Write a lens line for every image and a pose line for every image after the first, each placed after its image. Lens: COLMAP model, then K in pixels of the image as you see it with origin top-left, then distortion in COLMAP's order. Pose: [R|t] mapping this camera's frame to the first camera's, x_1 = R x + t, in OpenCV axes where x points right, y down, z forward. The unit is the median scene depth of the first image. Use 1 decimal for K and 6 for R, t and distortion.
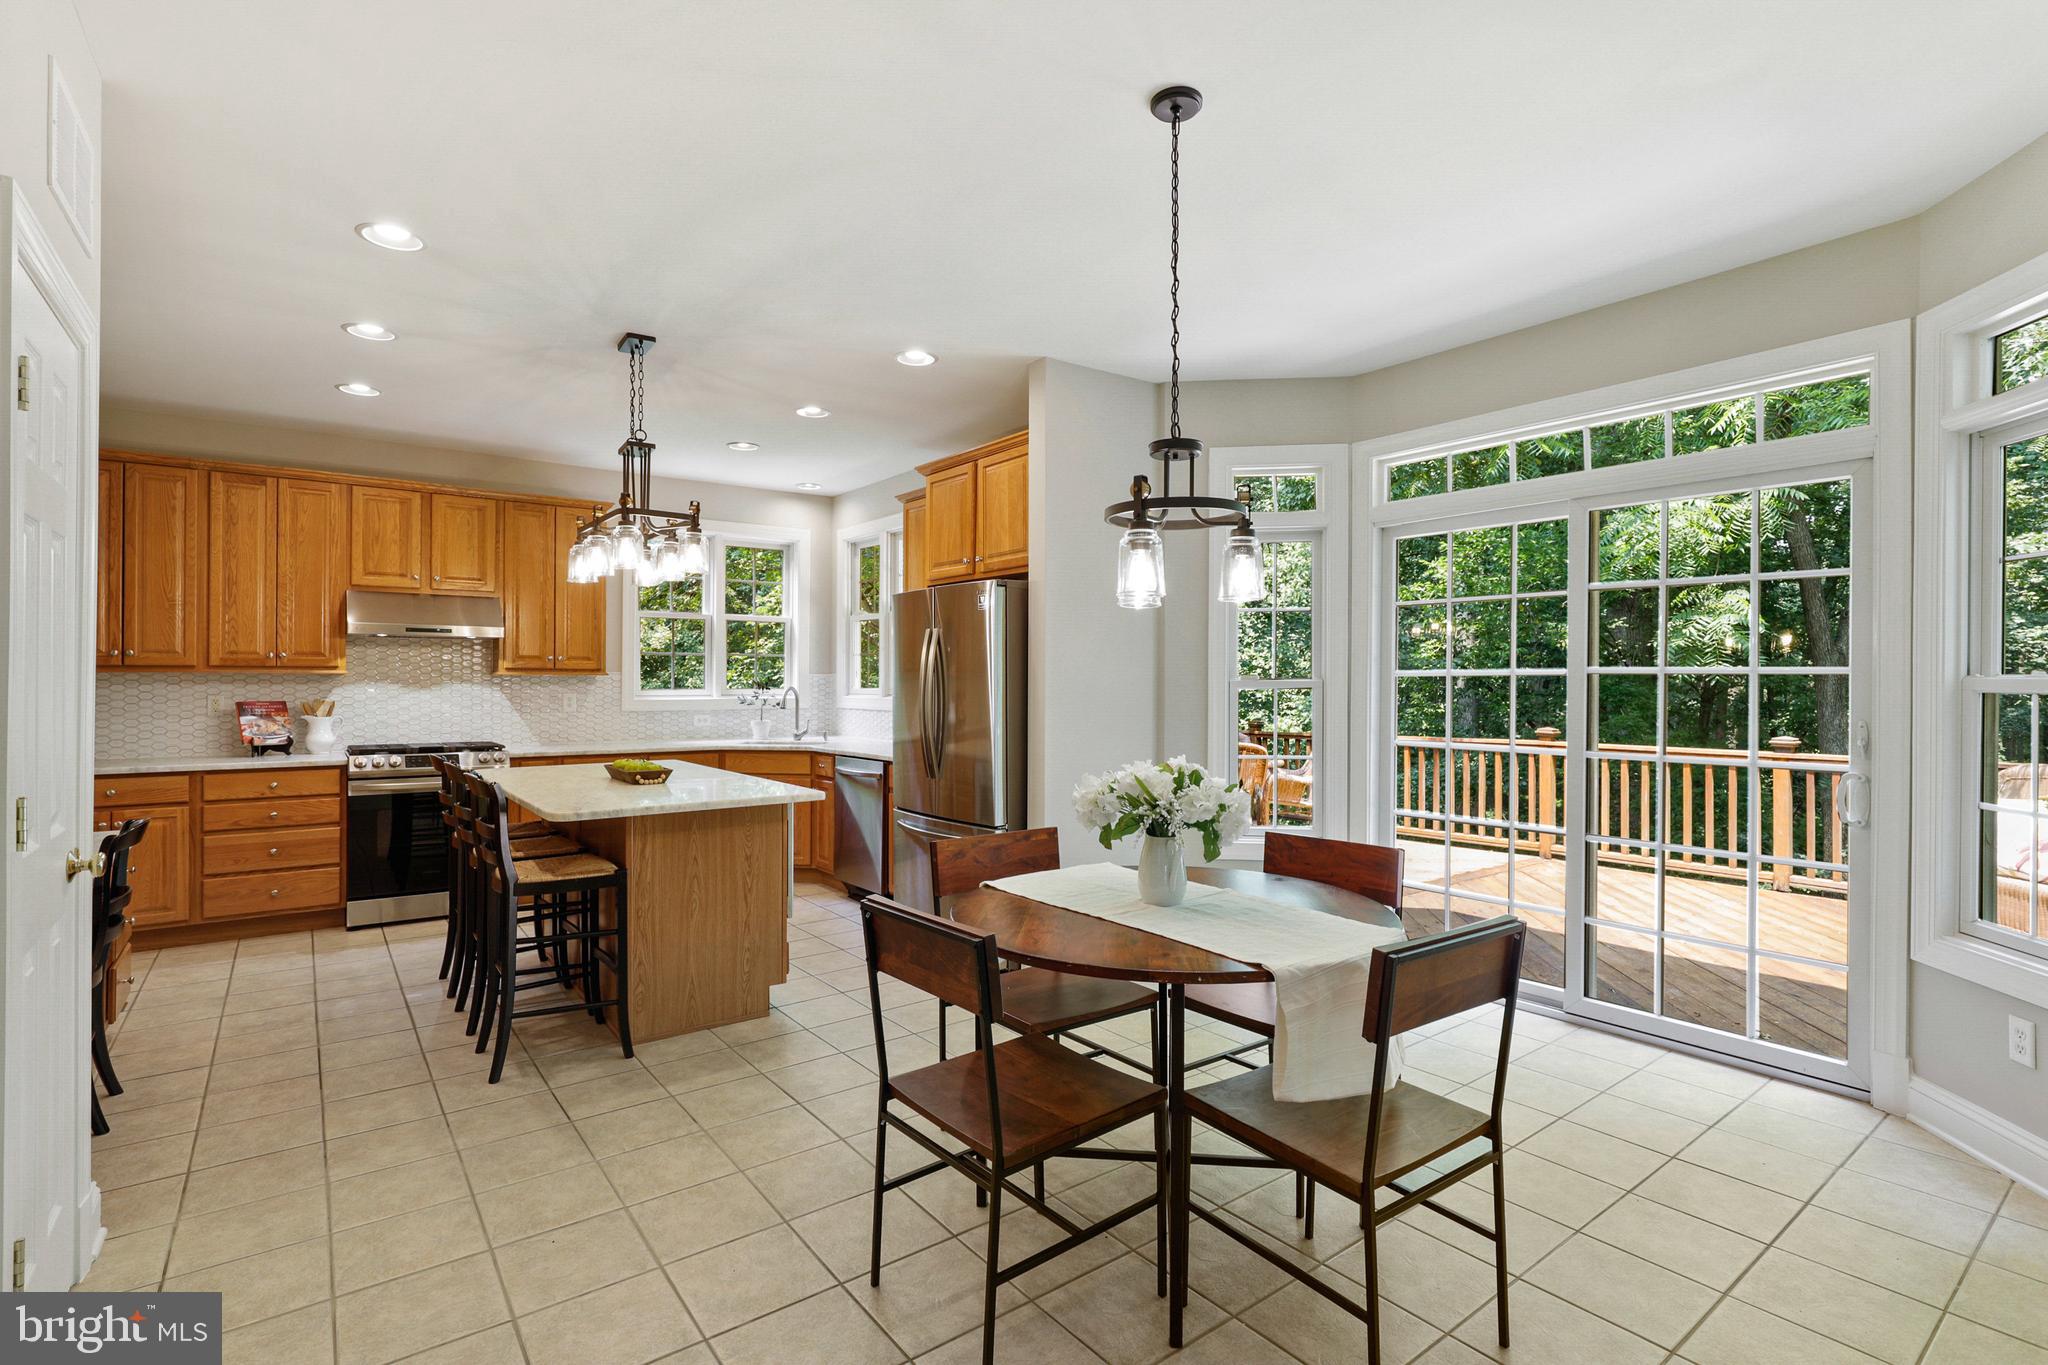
lens RADIAL K [[963.4, 0, 1015.1], [0, 963.4, 683.9], [0, 0, 1]] dist [0.005665, -0.000378]
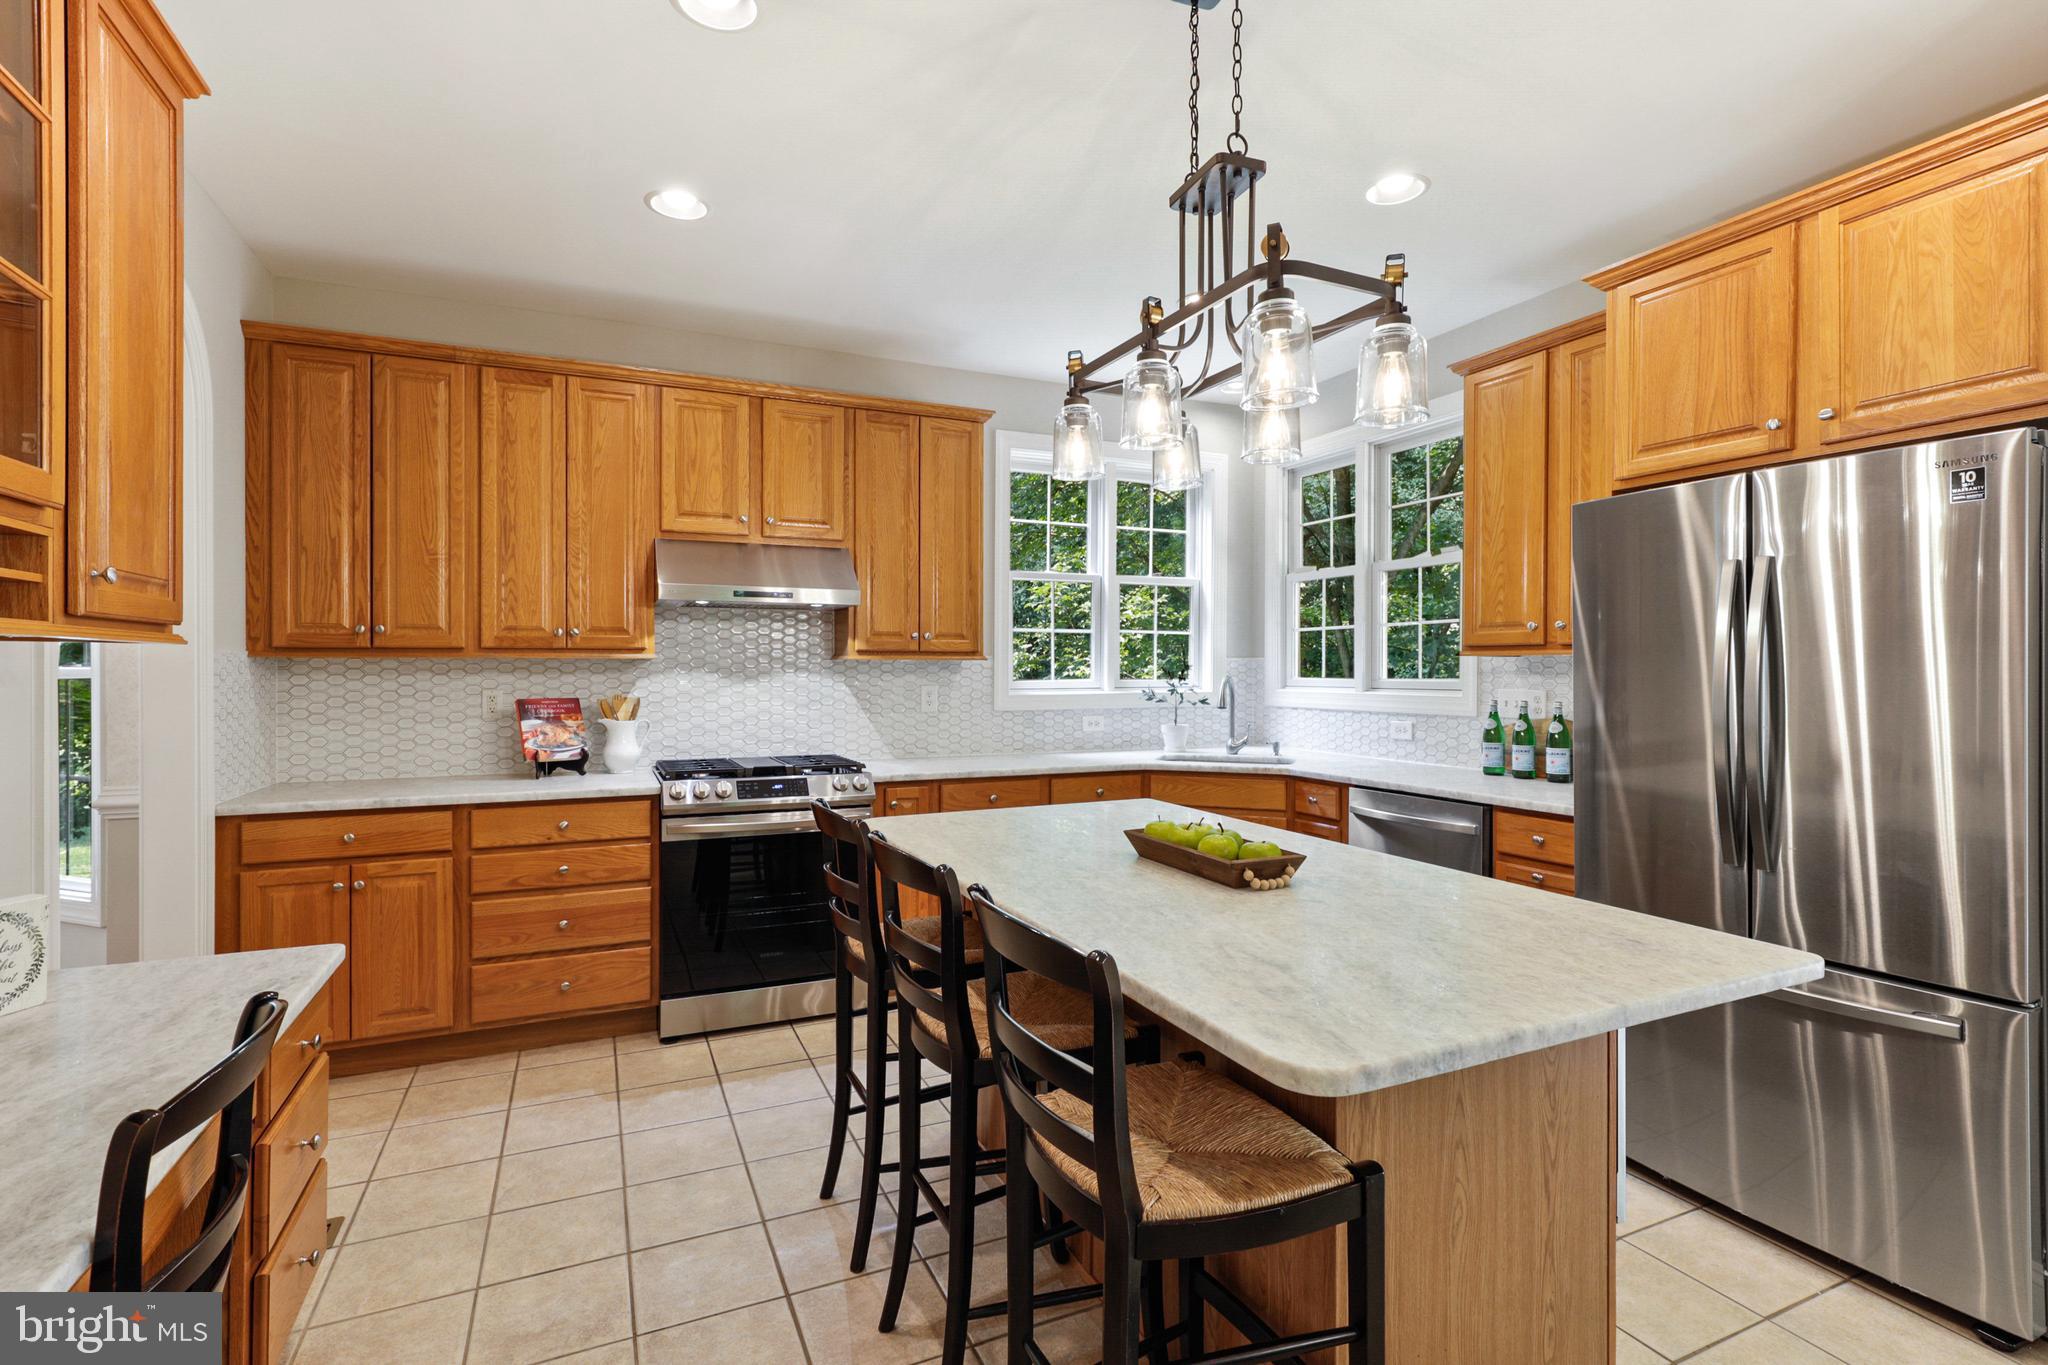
lens RADIAL K [[963.4, 0, 1034.1], [0, 963.4, 677.6], [0, 0, 1]] dist [0.005665, -0.000378]
pose [[0.978856, -0.001410, -0.204544, -0.296418], [0.002609, 0.999981, 0.005596, -0.000260], [0.204532, -0.006011, 0.978841, 0.393608]]
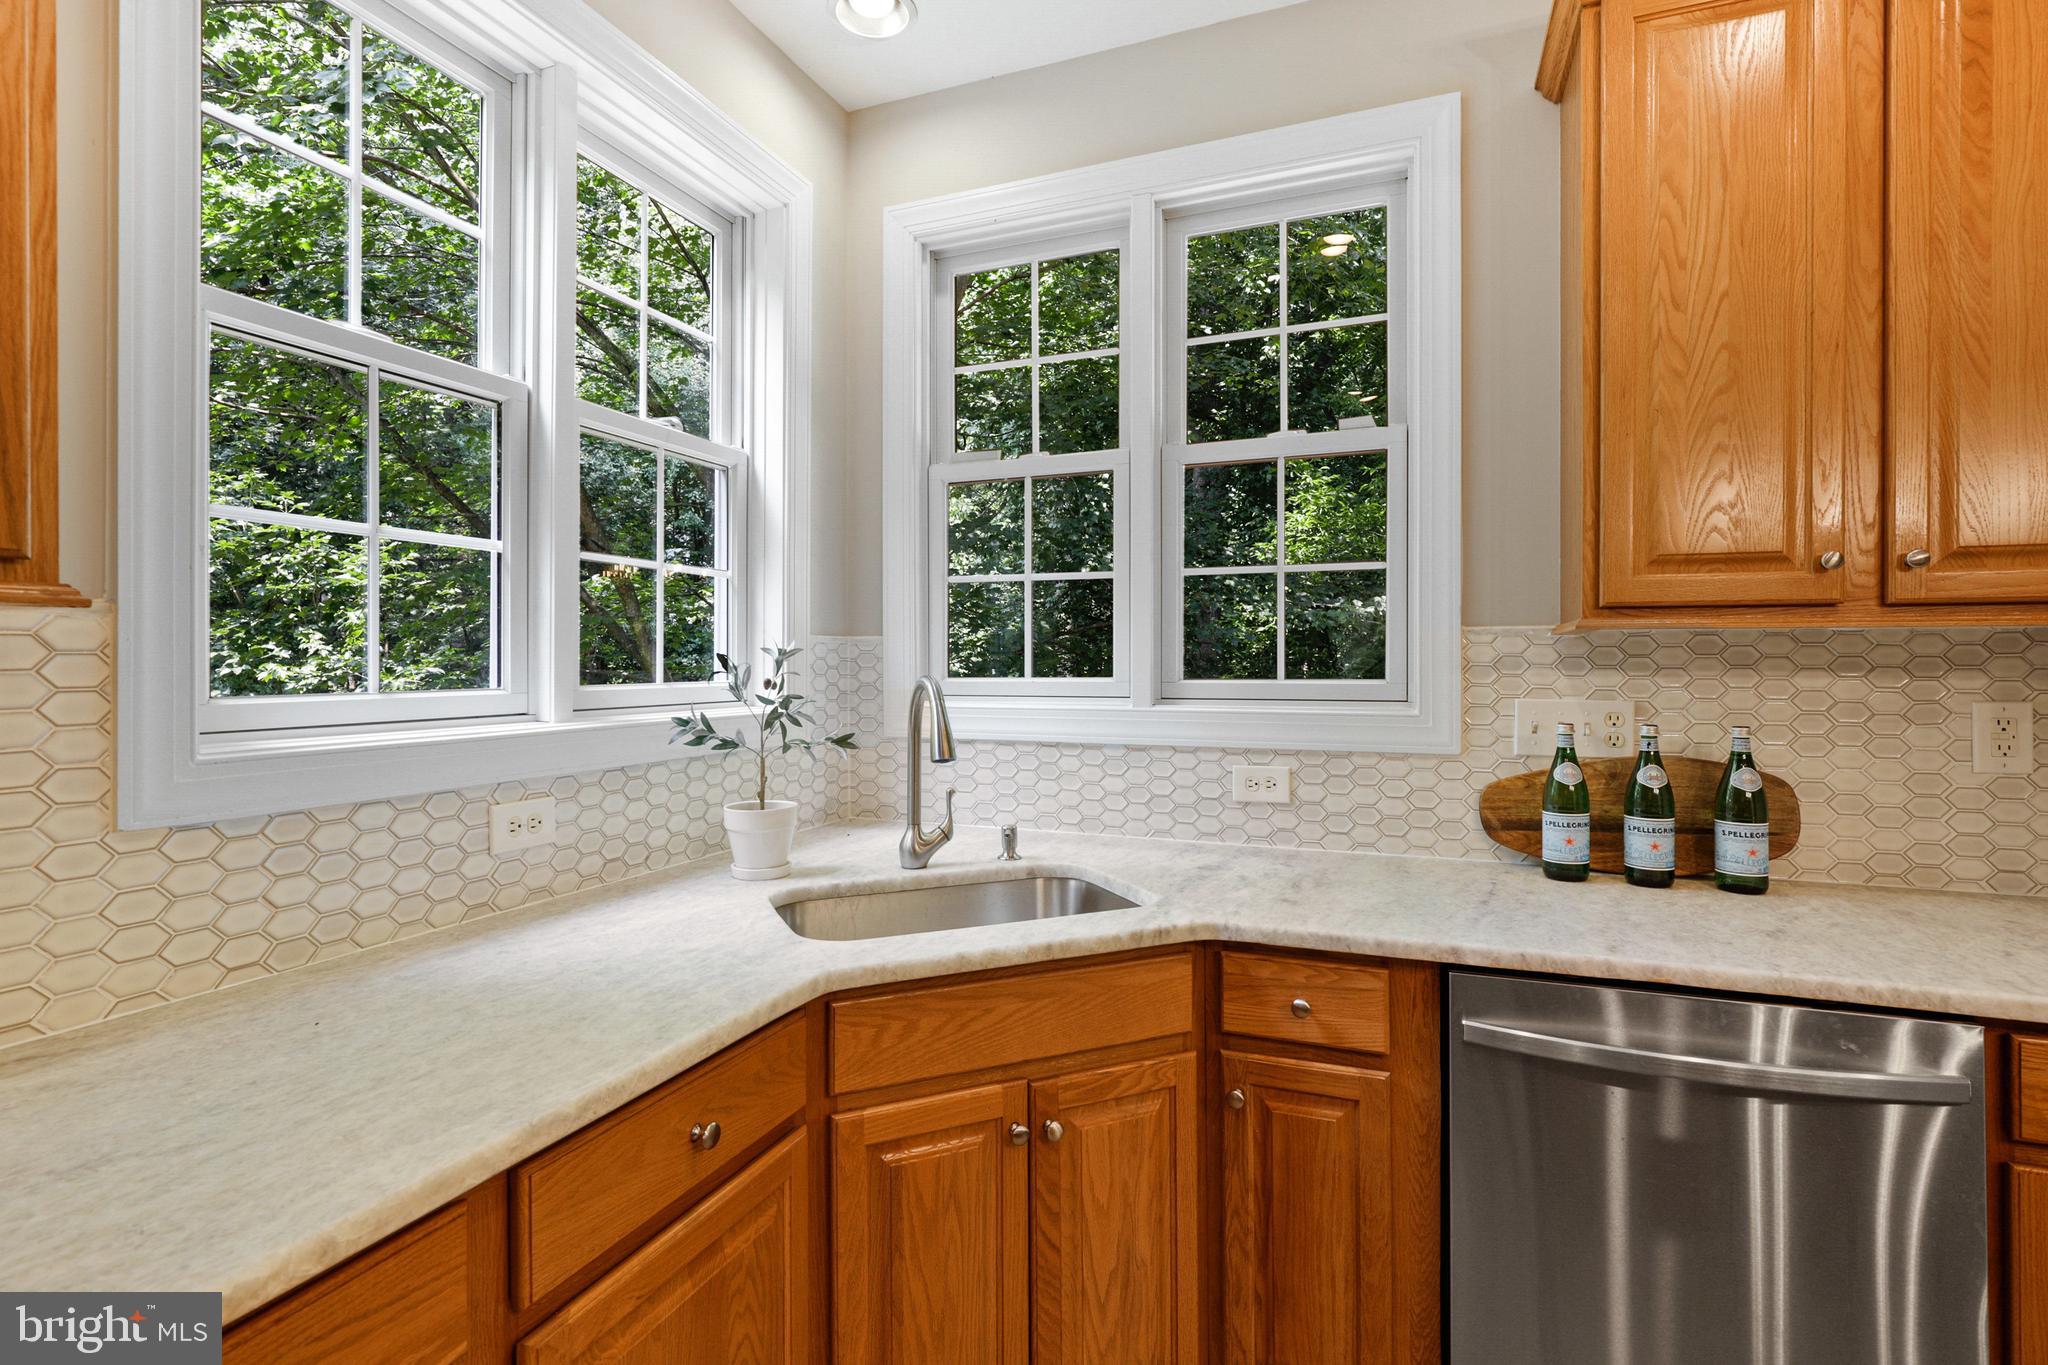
lens RADIAL K [[963.4, 0, 1015.4], [0, 963.4, 666.0], [0, 0, 1]] dist [0.005665, -0.000378]
pose [[0.854580, -0.004184, 0.519303, -0.460479], [0.002434, 0.999989, 0.004052, -0.001455], [-0.519315, -0.002199, 0.854580, 0.988520]]
